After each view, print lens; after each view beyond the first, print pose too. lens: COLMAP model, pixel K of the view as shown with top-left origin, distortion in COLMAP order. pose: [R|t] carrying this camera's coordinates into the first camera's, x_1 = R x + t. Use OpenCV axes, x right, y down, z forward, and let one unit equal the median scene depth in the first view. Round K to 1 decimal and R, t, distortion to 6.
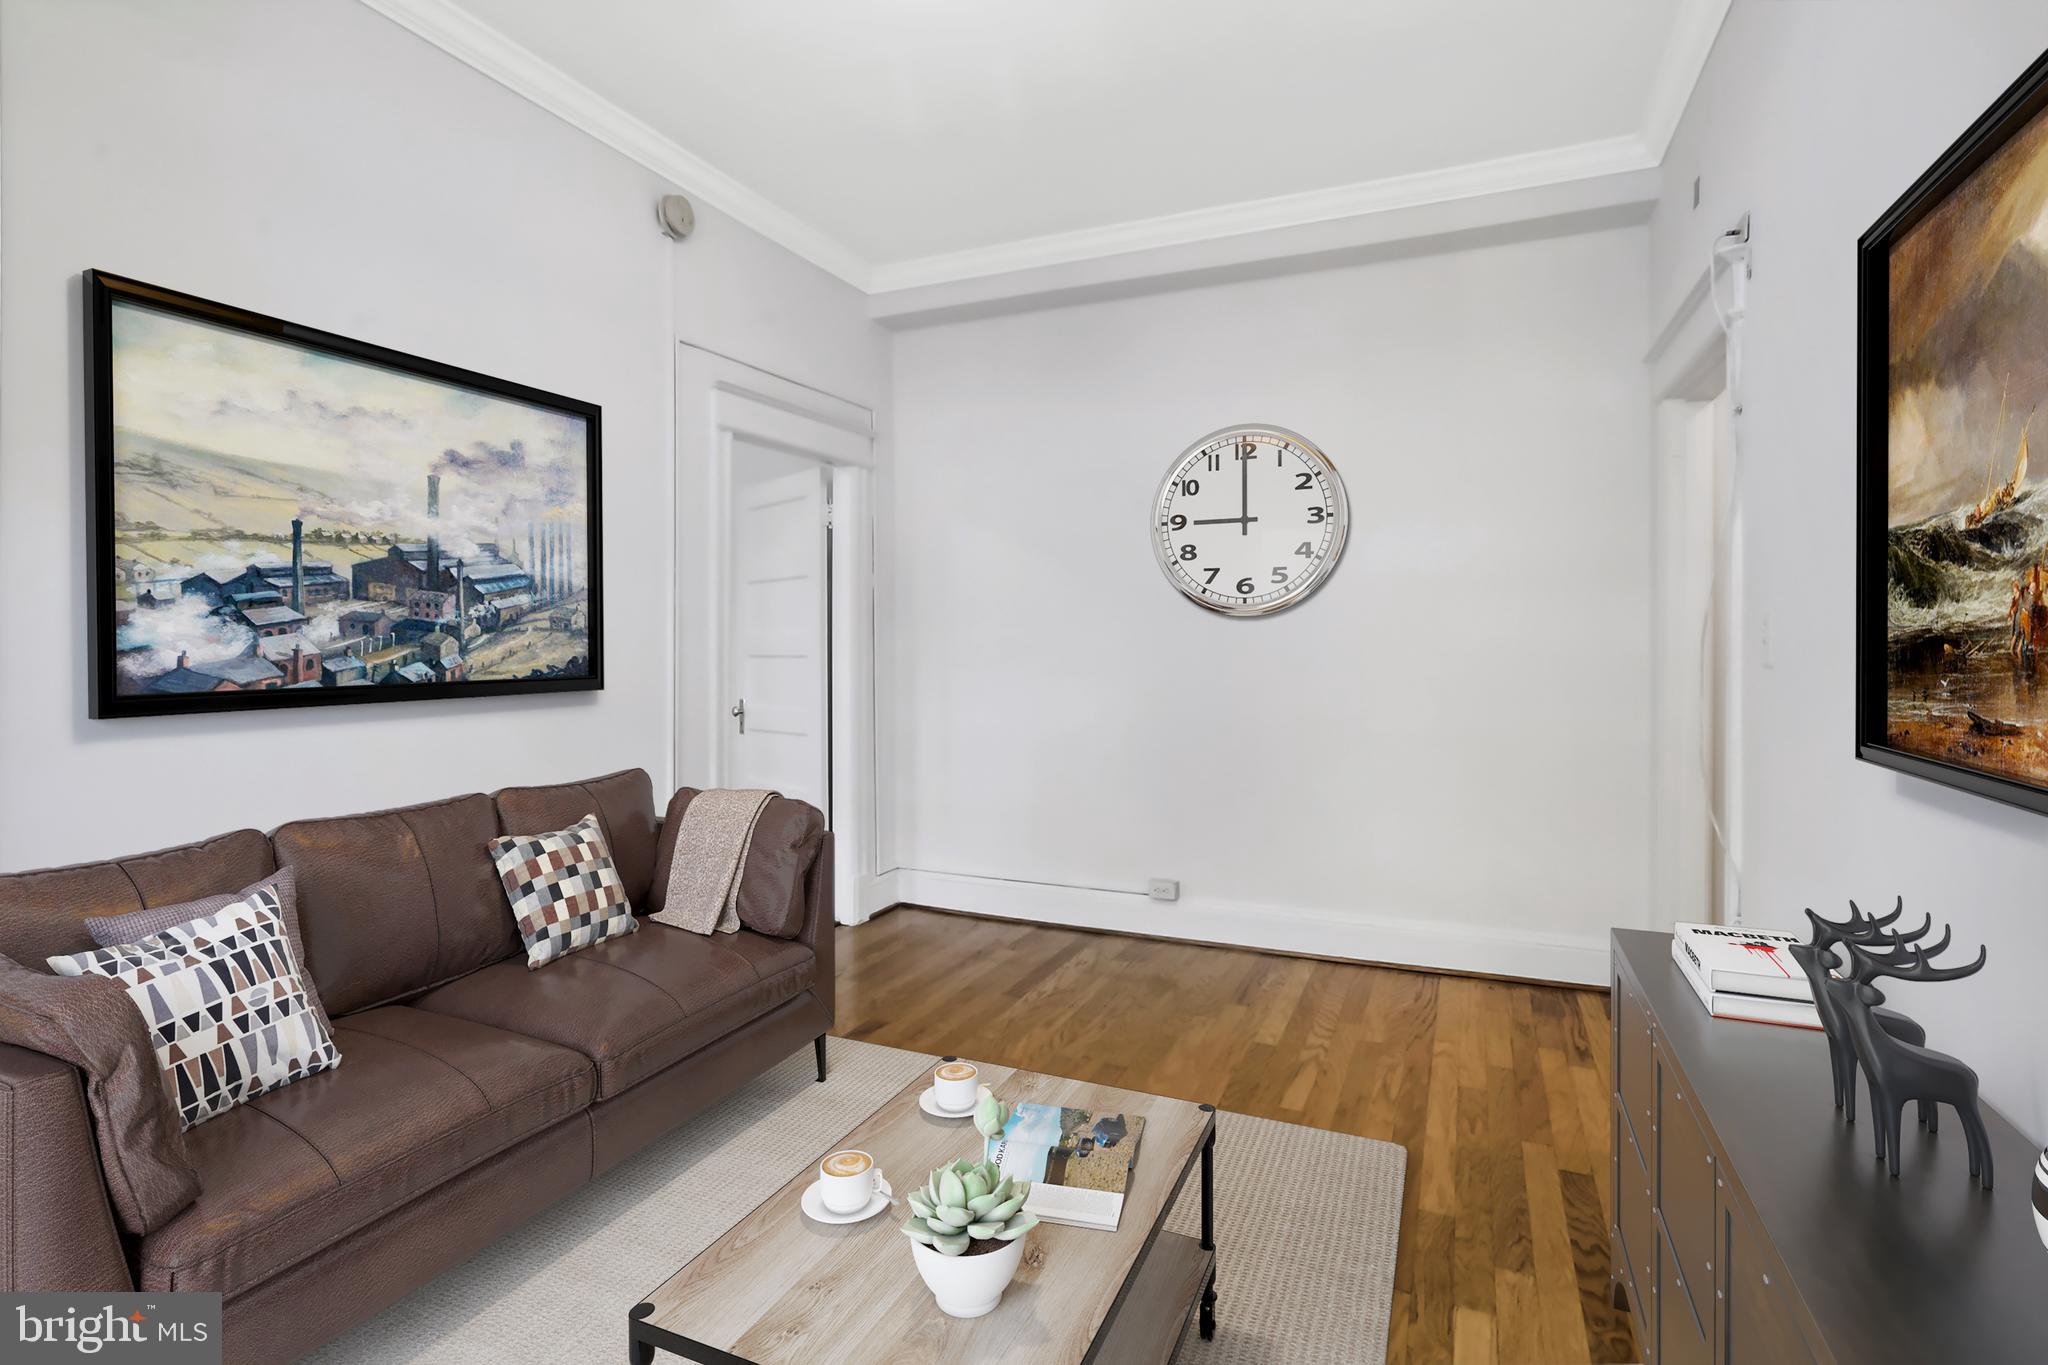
lens RADIAL K [[1020.8, 0, 1019.2], [0, 1020.8, 676.0], [0, 0, 1]] dist [-0.024178, 0.019177]
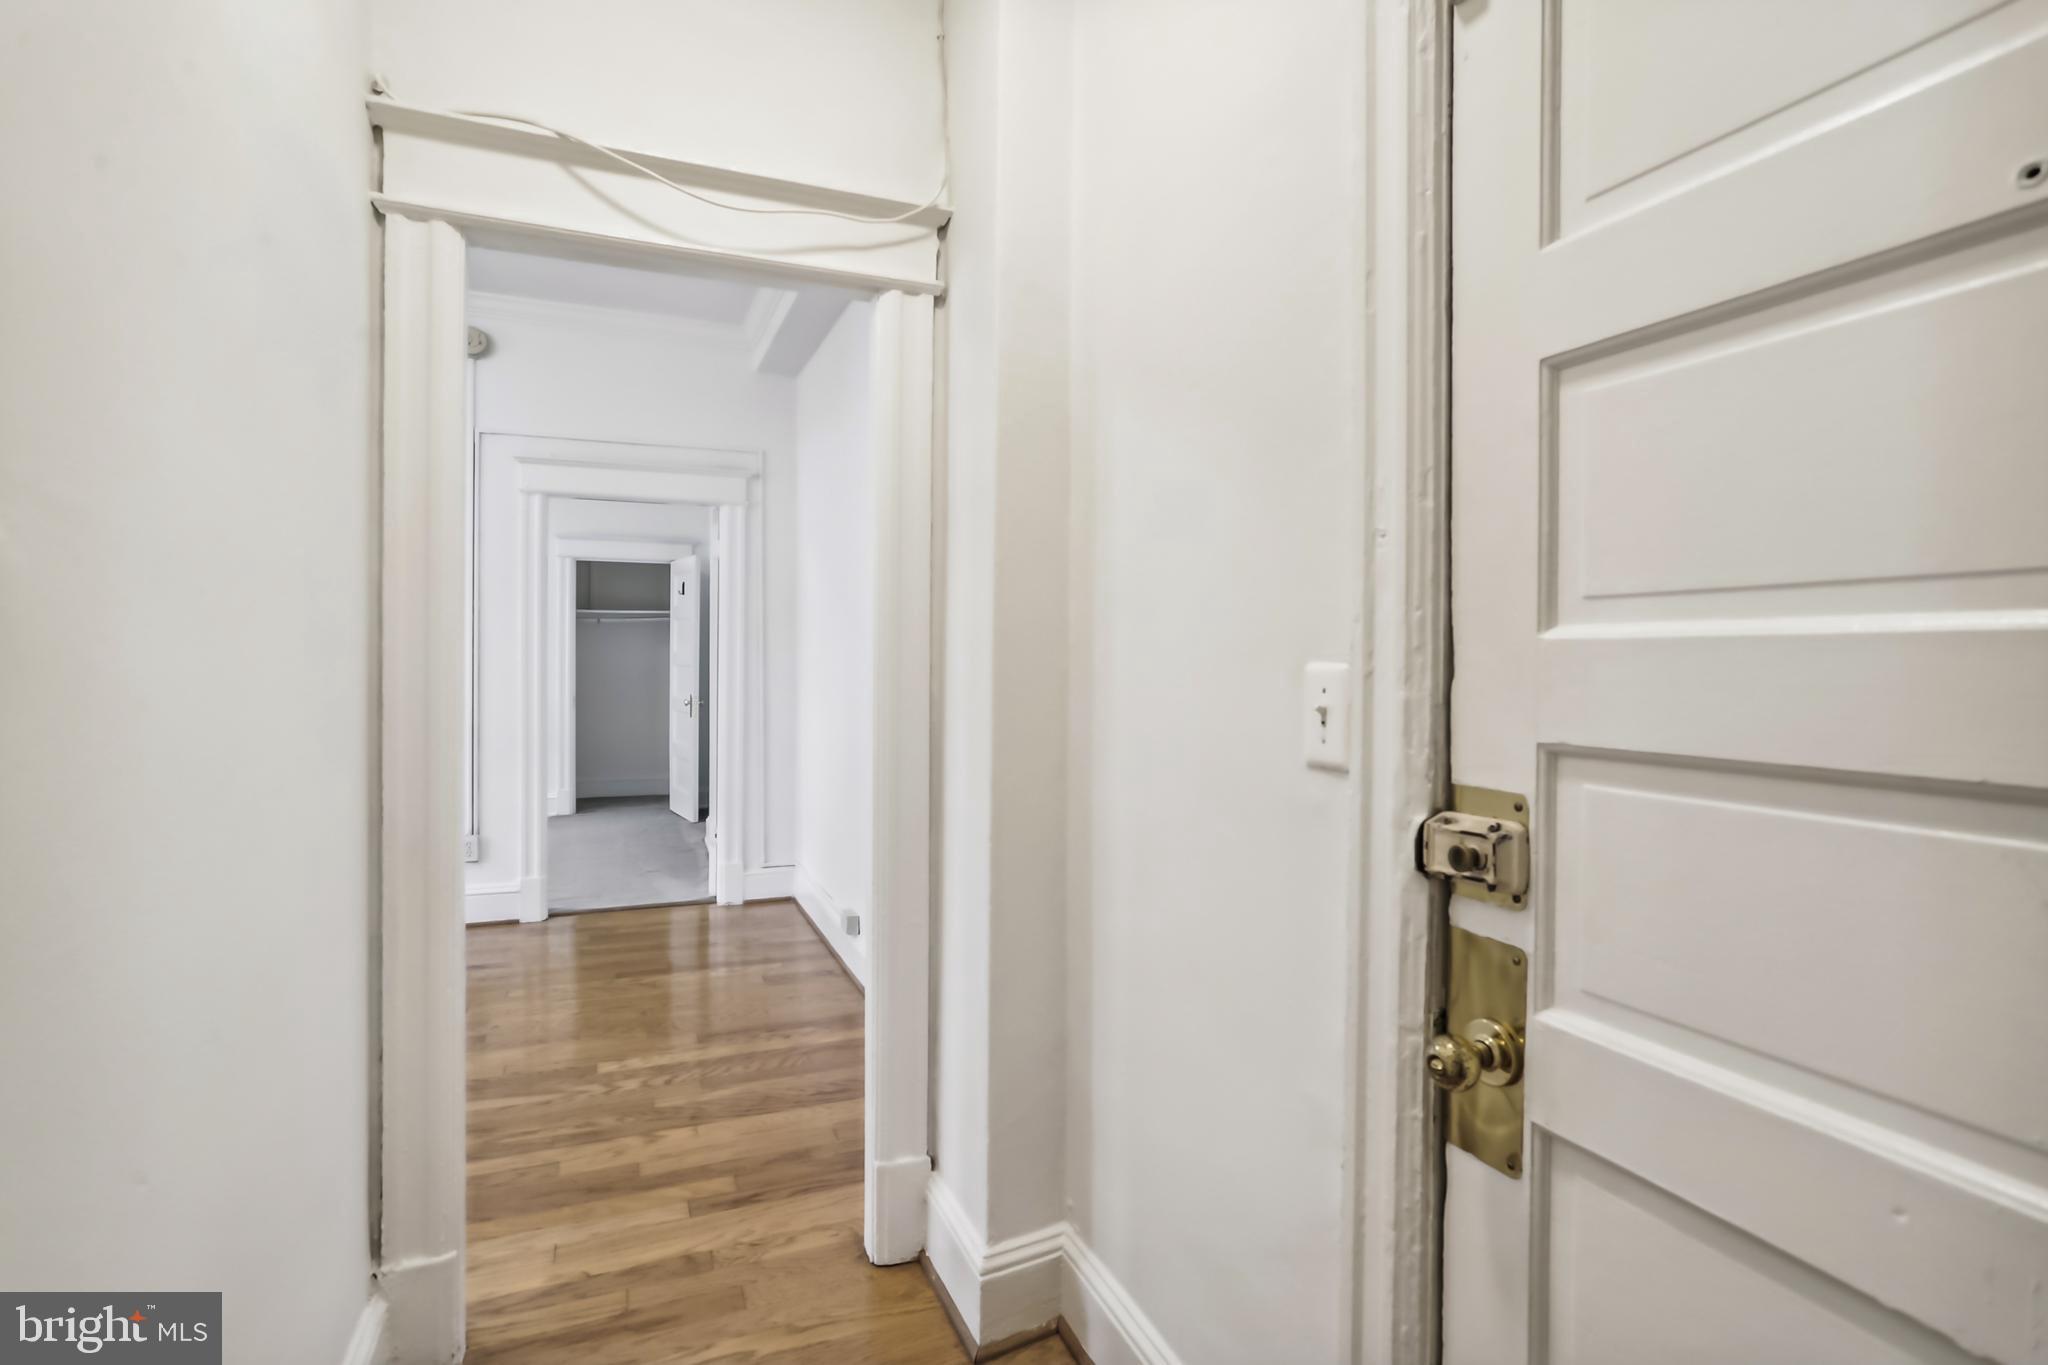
lens RADIAL K [[1020.8, 0, 1020.7], [0, 1020.8, 674.7], [0, 0, 1]] dist [-0.024178, 0.019177]
pose [[0.720627, 0.017819, -0.693094, 1.152251], [-0.023058, 0.999733, 0.001728, -0.029700], [0.692939, 0.014736, 0.720846, 0.546697]]
